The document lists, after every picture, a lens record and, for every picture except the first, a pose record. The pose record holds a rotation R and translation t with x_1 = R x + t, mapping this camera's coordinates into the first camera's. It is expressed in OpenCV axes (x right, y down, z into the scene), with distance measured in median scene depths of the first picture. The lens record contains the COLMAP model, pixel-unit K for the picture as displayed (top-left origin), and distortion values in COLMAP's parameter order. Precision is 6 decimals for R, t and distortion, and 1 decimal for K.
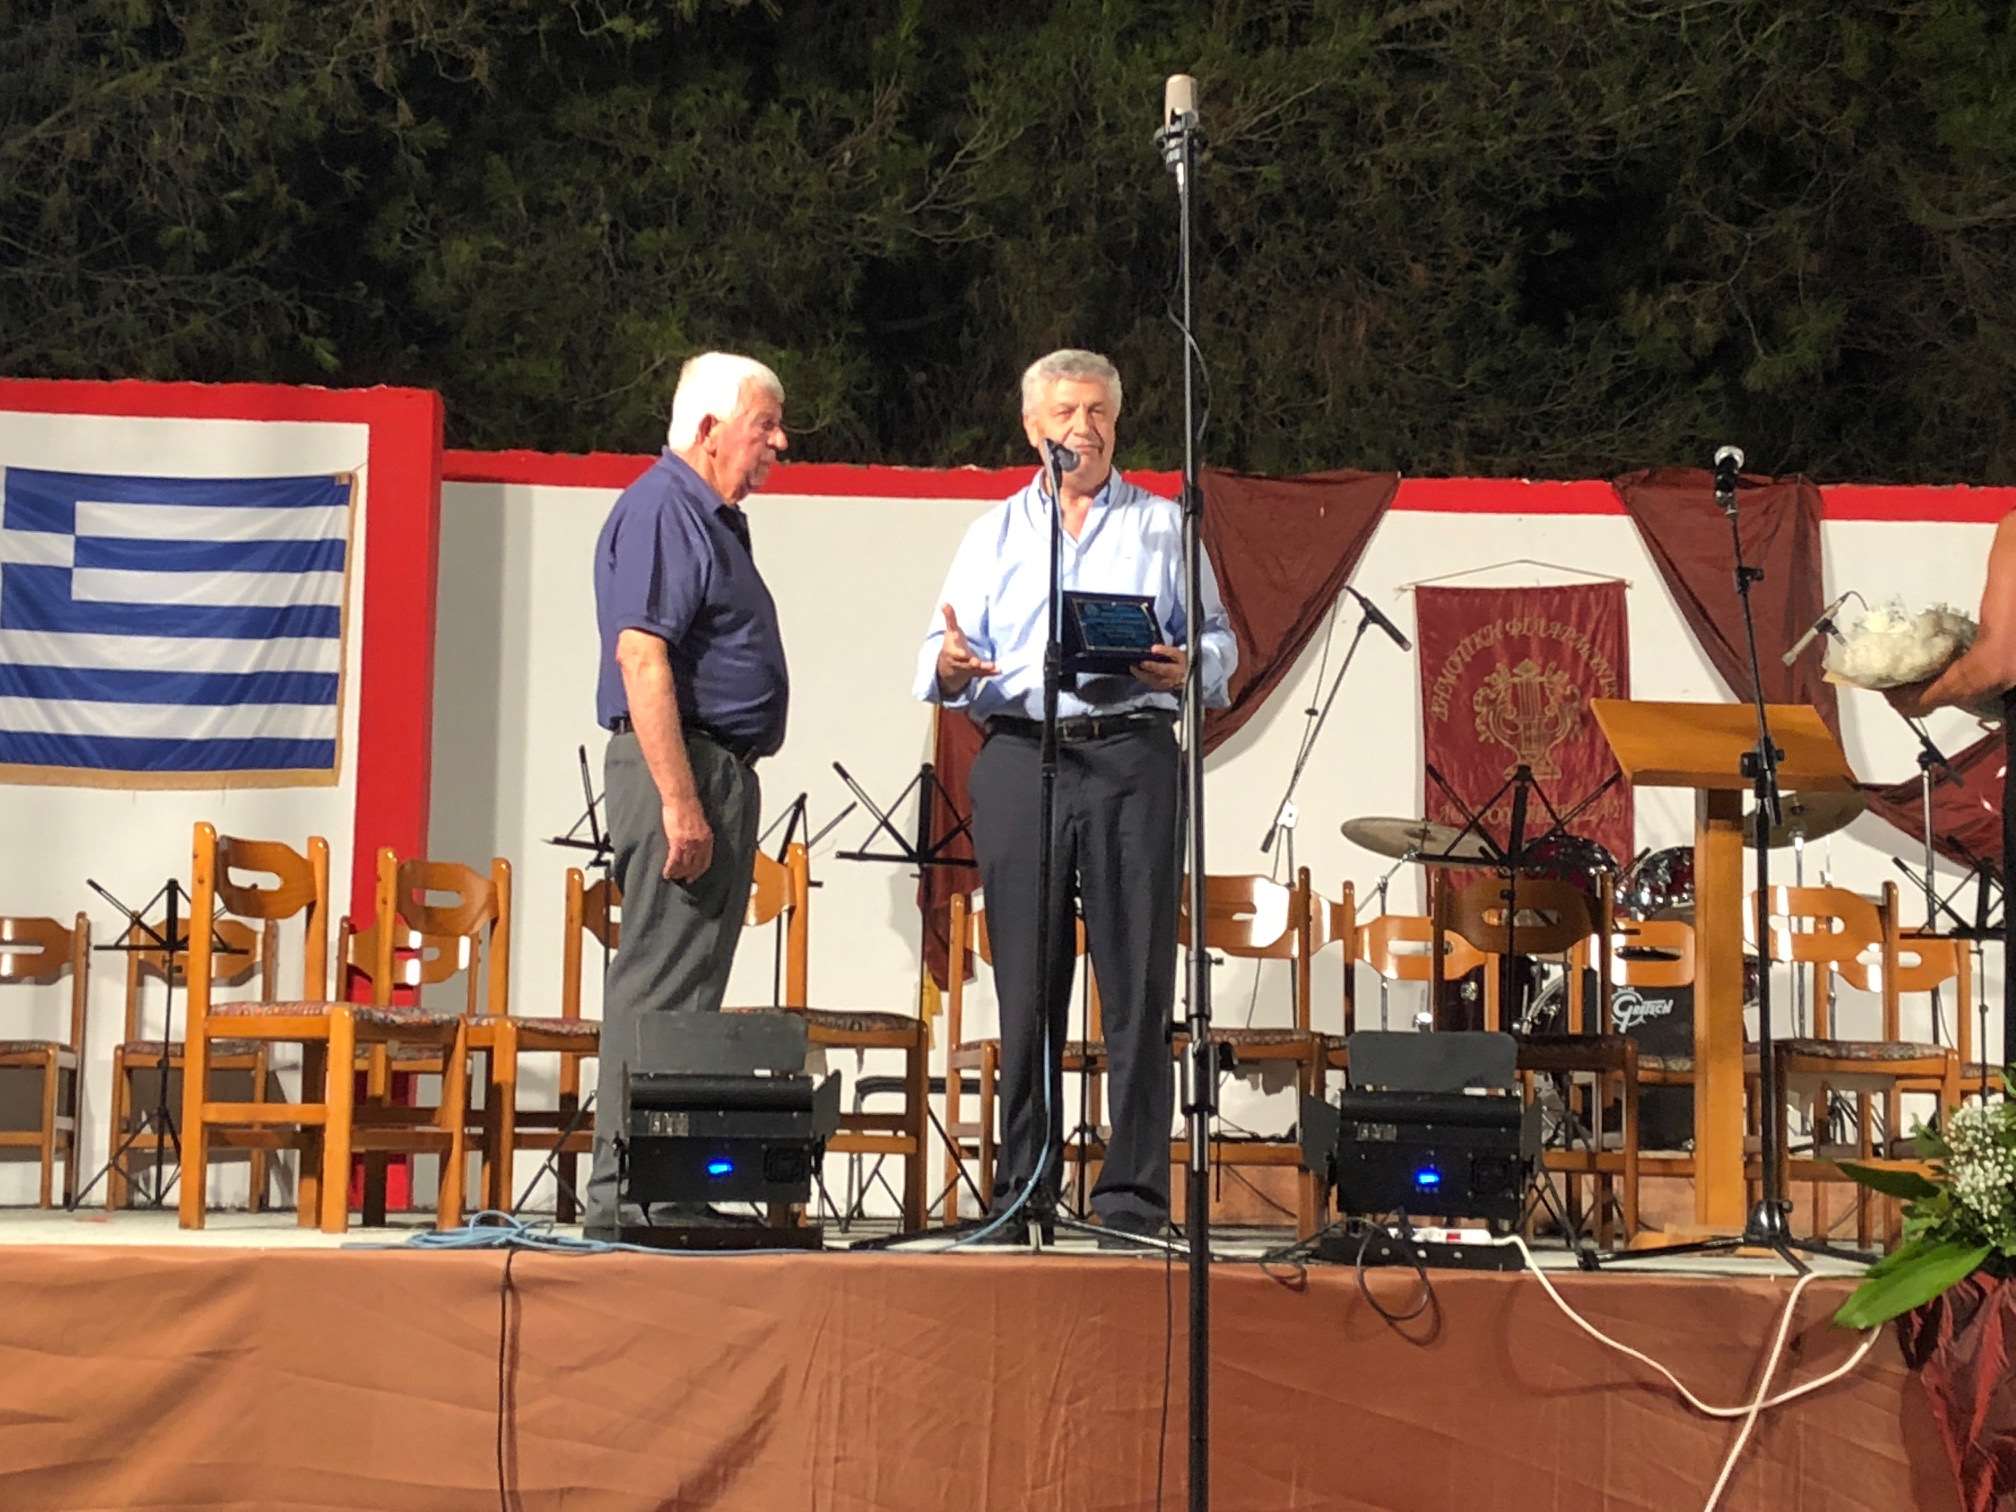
lens RADIAL K [[3631.7, 0, 1008.0], [0, 3631.7, 756.0], [0, 0, 1]] dist [0.139024, 0.022030]
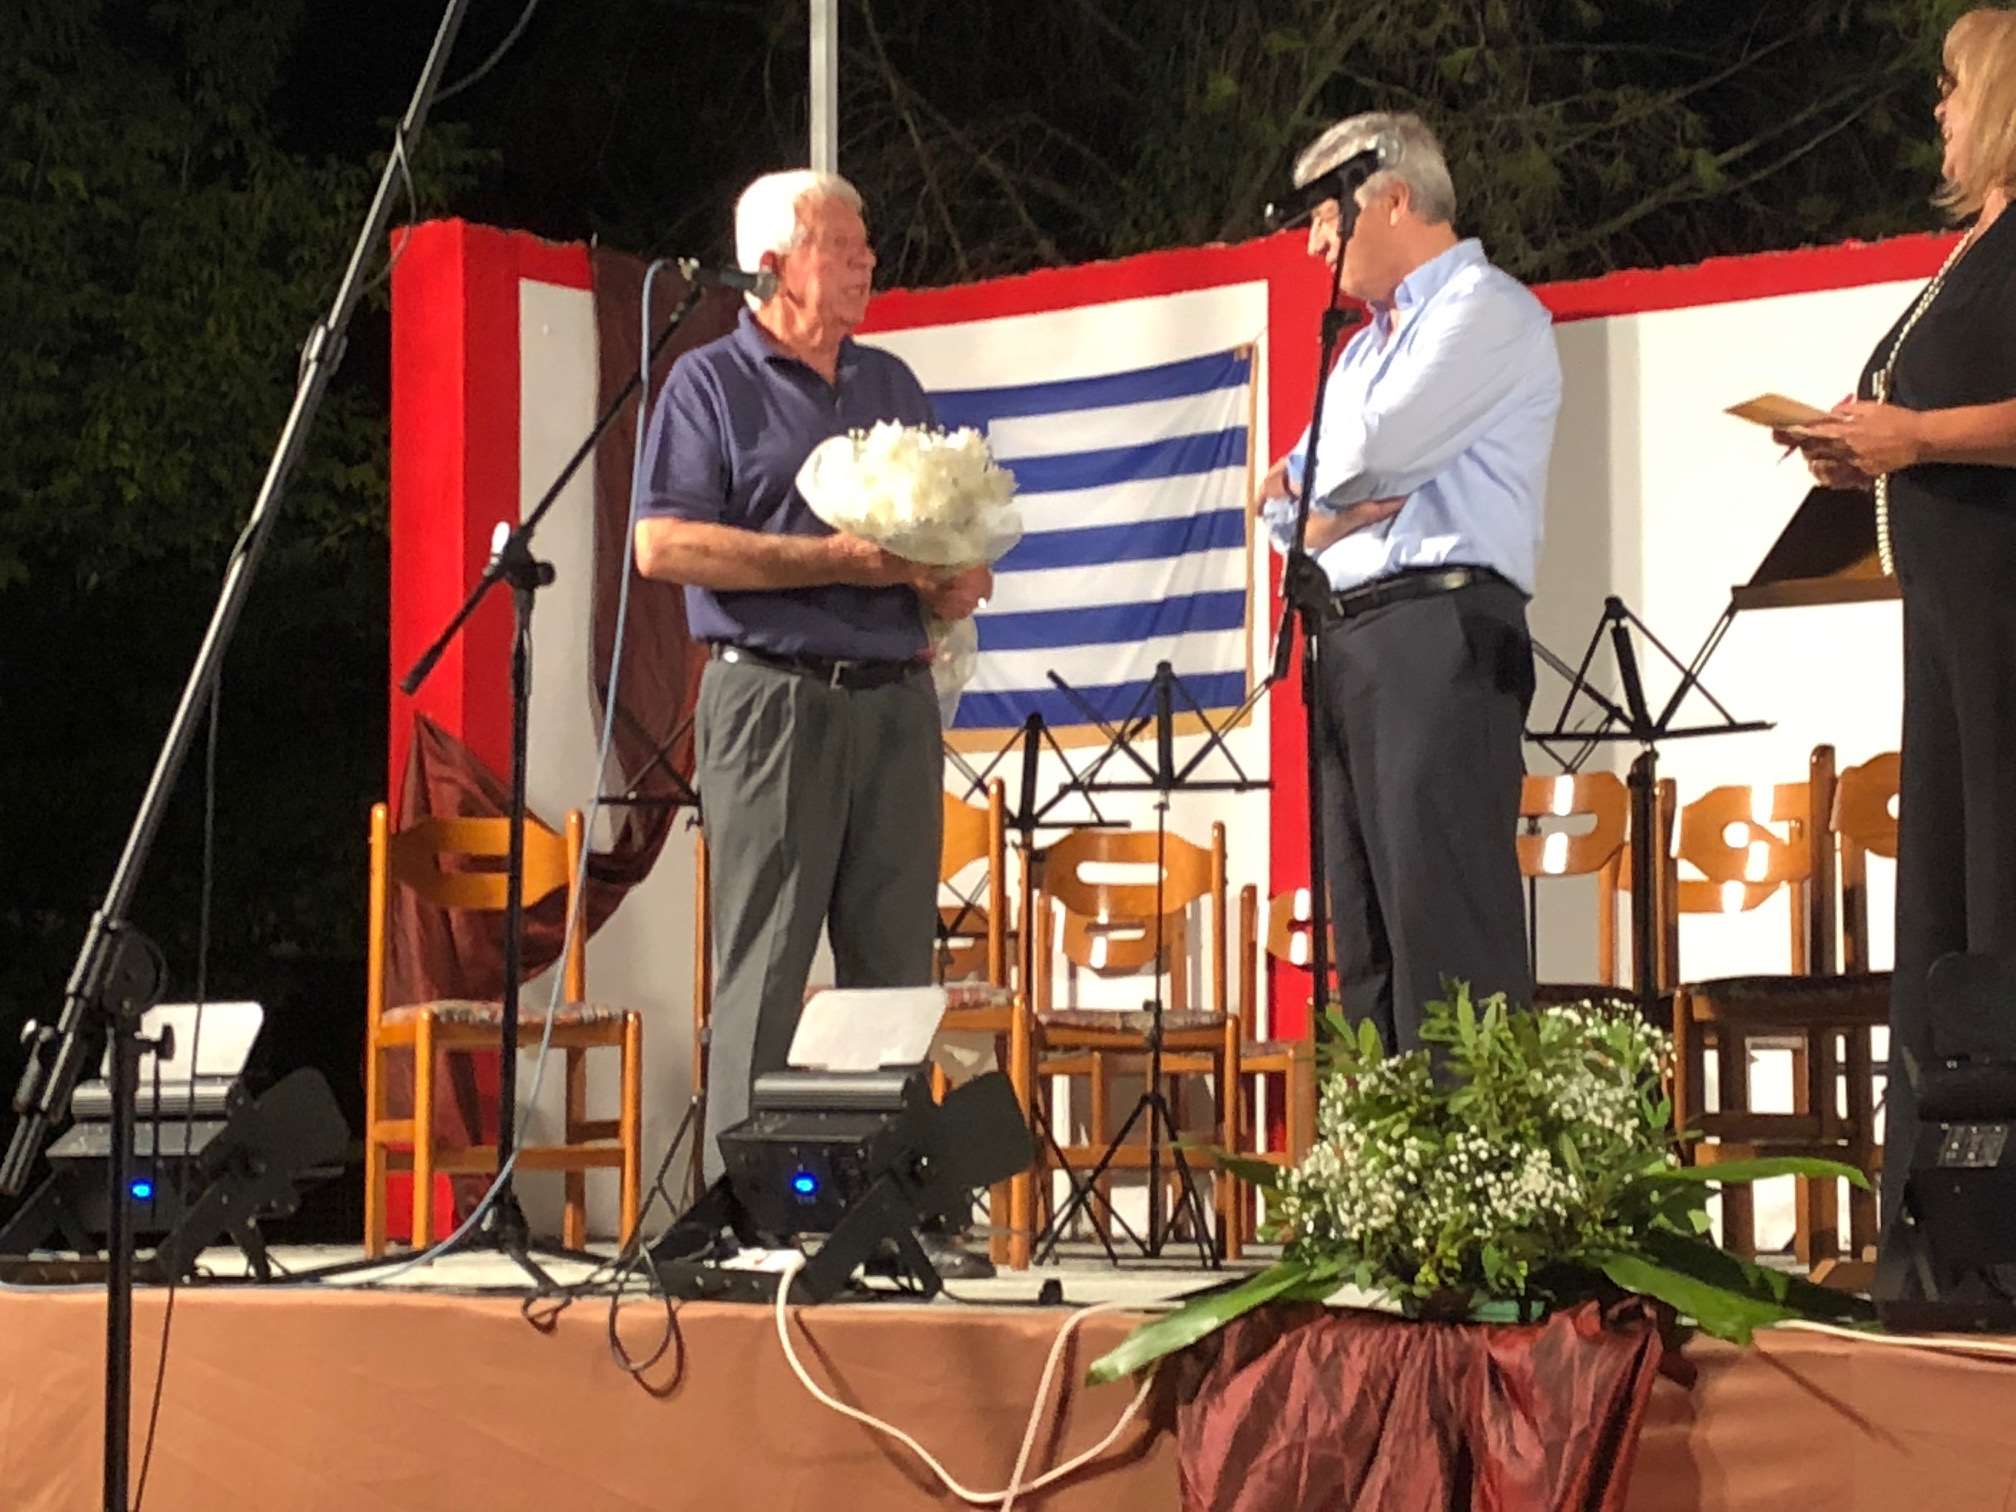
lens RADIAL K [[4621.0, 0, 1008.0], [0, 4621.0, 756.0], [0, 0, 1]] dist [0.181923, -0.234222]
pose [[0.747334, -0.074887, -0.660215, 0.462020], [0.085791, 0.996187, -0.015883, 0.026691], [0.658887, -0.044770, 0.750908, 0.178900]]
